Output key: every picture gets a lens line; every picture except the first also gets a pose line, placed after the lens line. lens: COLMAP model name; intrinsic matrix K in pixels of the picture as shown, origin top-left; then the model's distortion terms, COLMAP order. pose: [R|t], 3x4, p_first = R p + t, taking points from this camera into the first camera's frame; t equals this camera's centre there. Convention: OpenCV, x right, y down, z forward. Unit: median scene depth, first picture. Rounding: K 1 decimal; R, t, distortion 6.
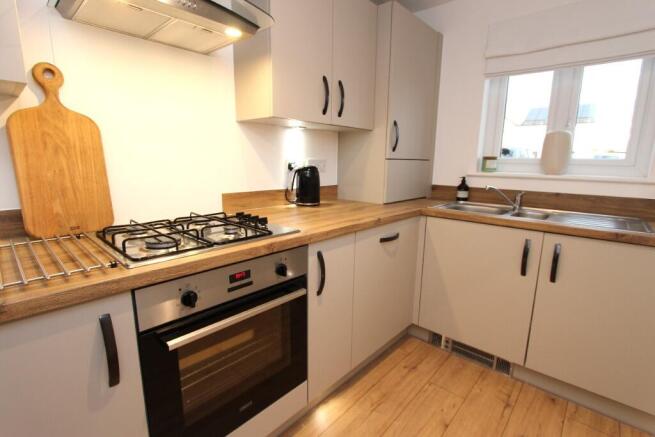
lens RADIAL K [[310.4, 0, 327.6], [0, 310.4, 219.4], [0, 0, 1]] dist [0.000173, -0.000348]
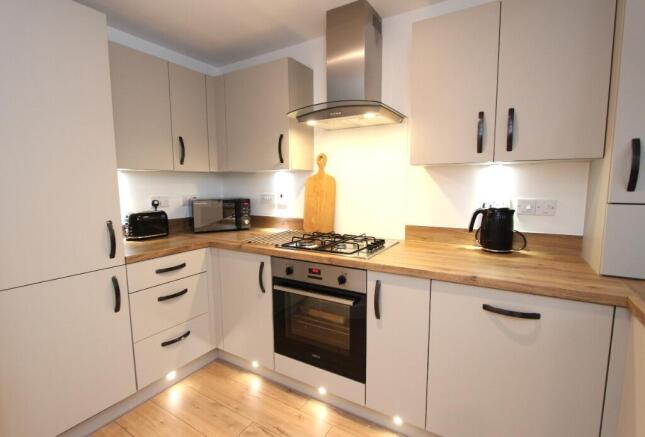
lens RADIAL K [[315.7, 0, 322.4], [0, 315.7, 220.0], [0, 0, 1]] dist [-0.001695, -0.000092]
pose [[0.190790, 0.100457, -0.976477, 1.106817], [-0.172493, 0.982703, 0.067394, -0.170555], [0.966357, 0.155577, 0.204817, 0.533500]]
